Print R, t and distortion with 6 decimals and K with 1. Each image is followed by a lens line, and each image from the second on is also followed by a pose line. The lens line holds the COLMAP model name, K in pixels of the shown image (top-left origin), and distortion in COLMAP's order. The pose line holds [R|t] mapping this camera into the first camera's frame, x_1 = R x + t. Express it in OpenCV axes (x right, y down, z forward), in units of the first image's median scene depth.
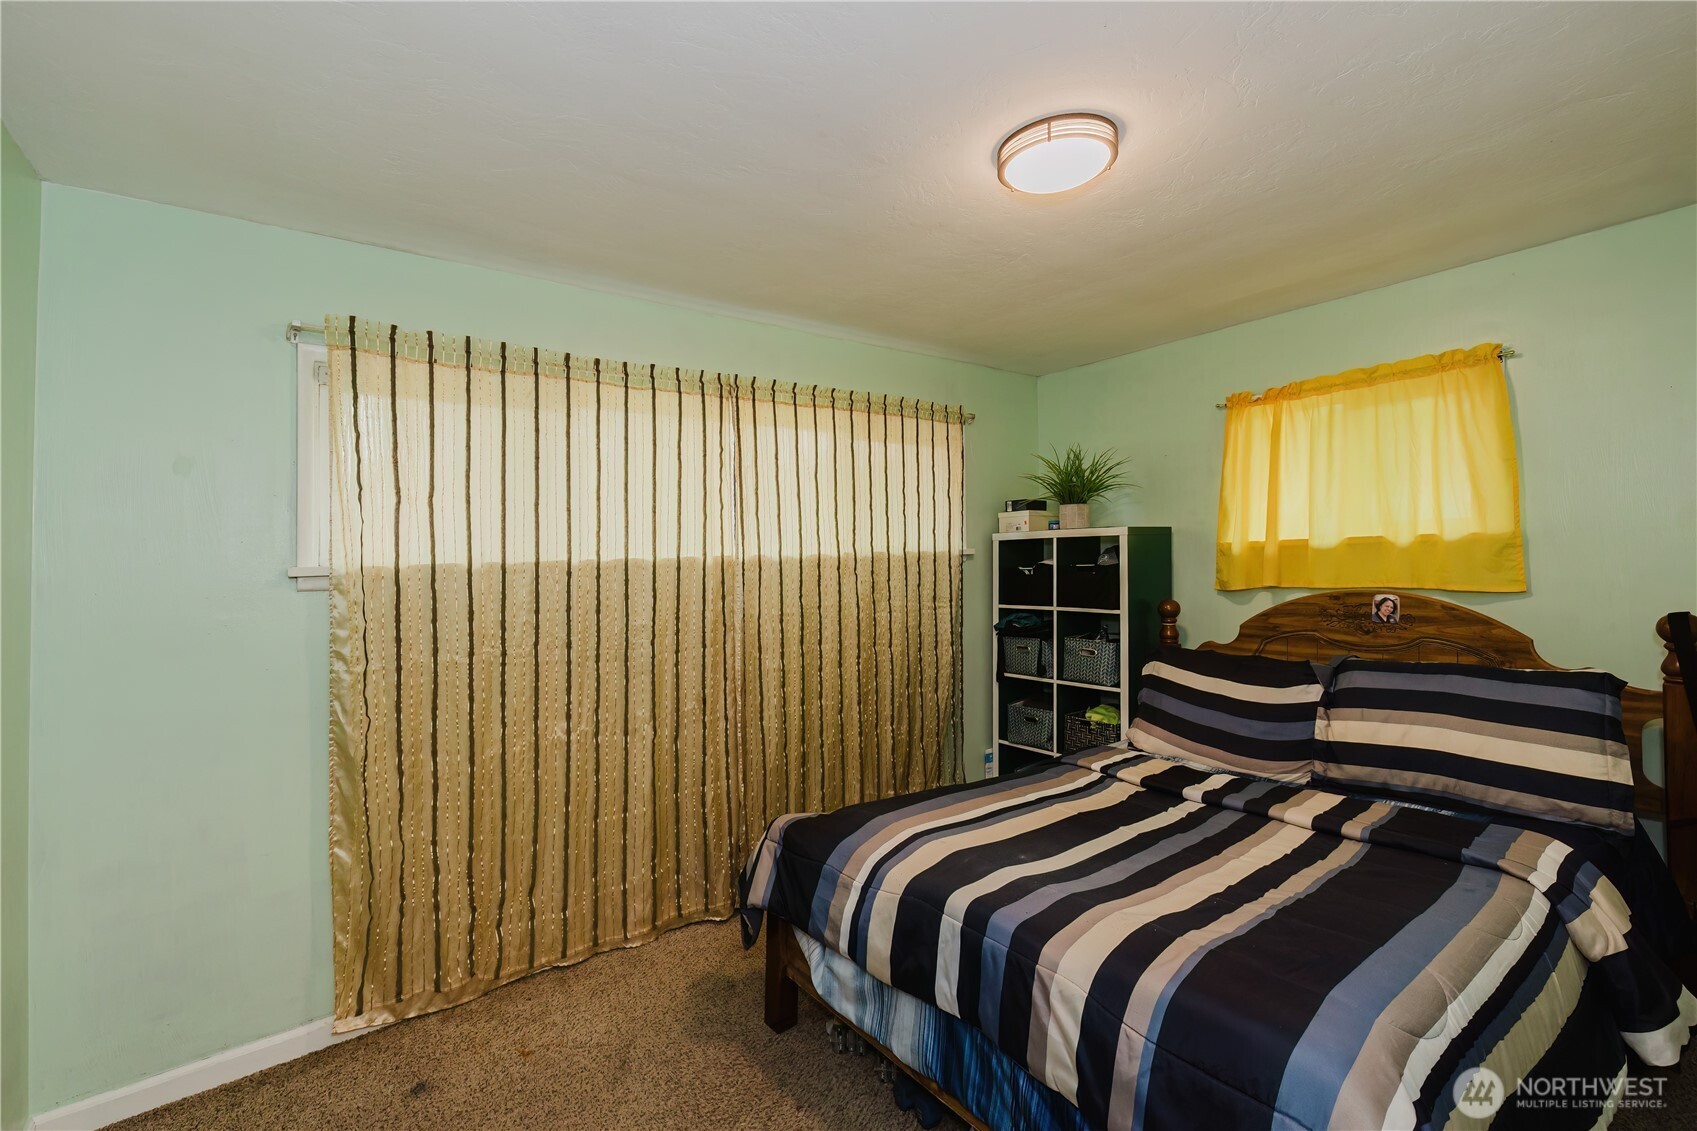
lens RADIAL K [[733.2, 0, 844.4], [0, 733.2, 536.4], [0, 0, 1]] dist [0.000202, -0.000187]
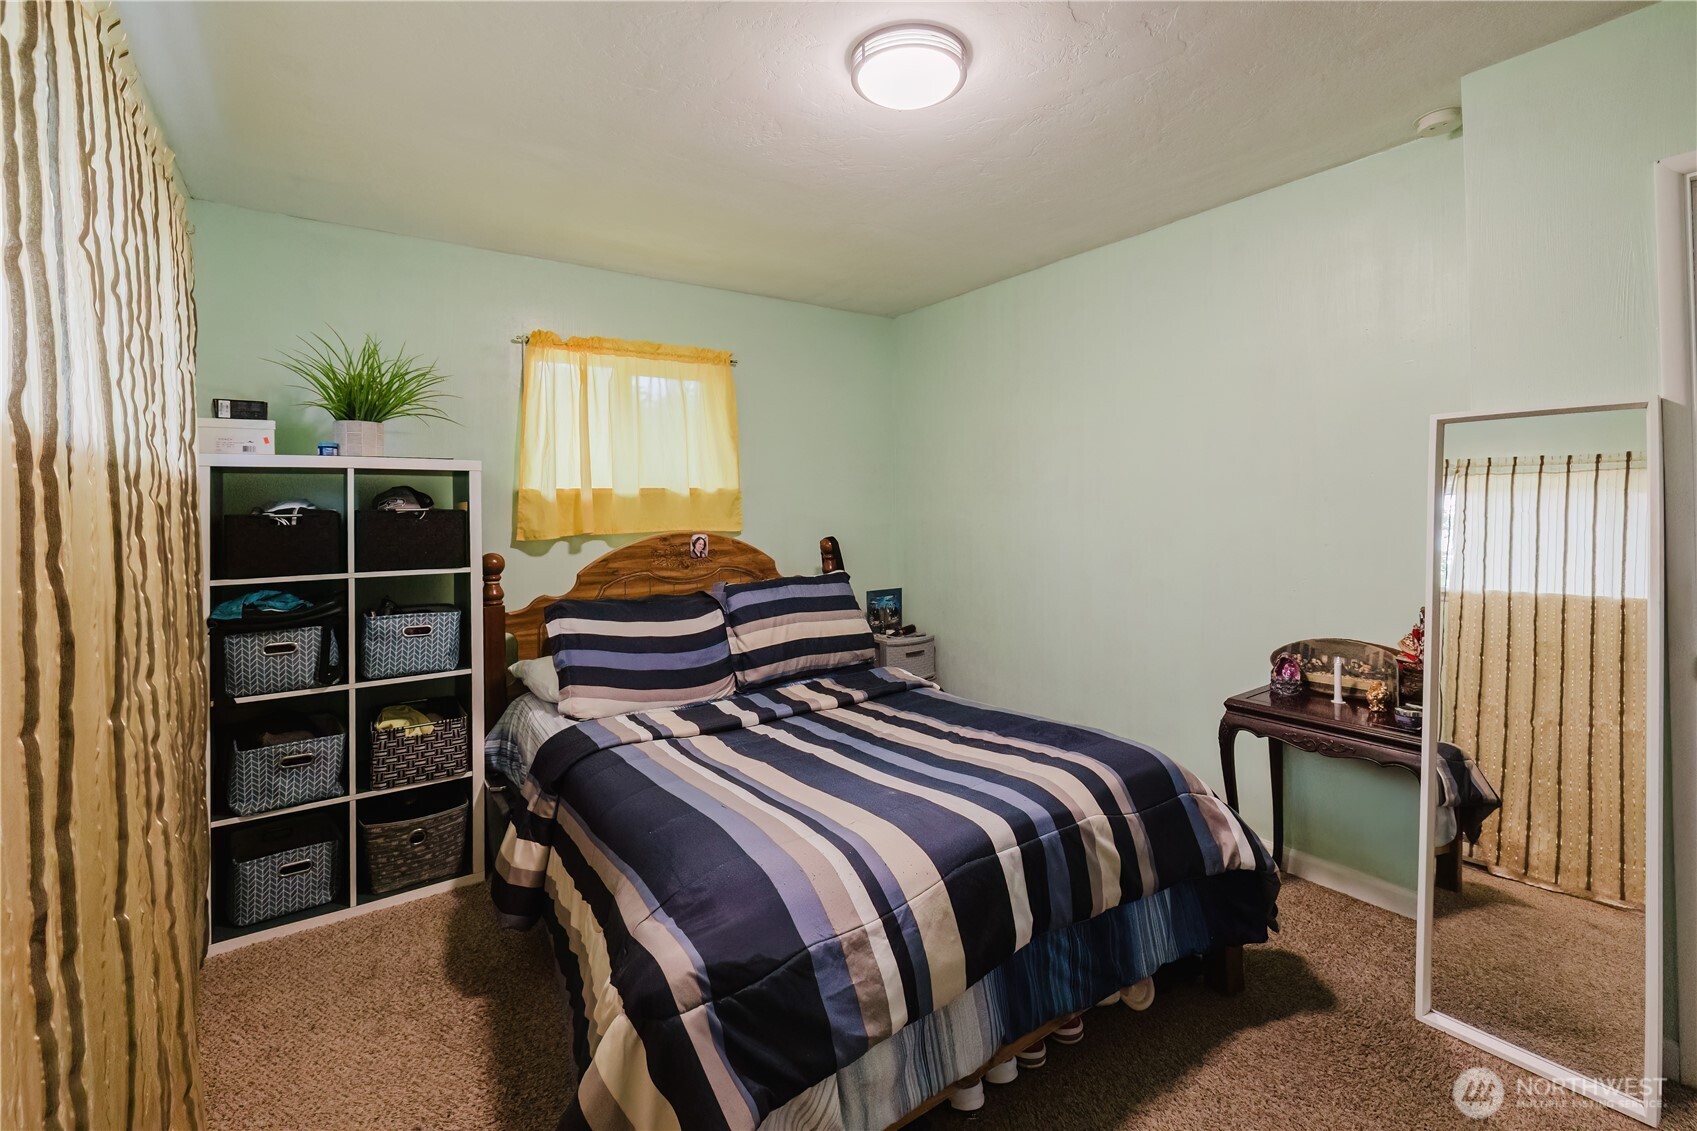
lens RADIAL K [[733.2, 0, 844.4], [0, 733.2, 536.4], [0, 0, 1]] dist [0.000202, -0.000187]
pose [[0.045174, -0.004618, 0.998968, -0.415389], [-0.010322, 0.999934, 0.005089, 0.064839], [-0.998926, -0.010541, 0.045124, 0.619576]]
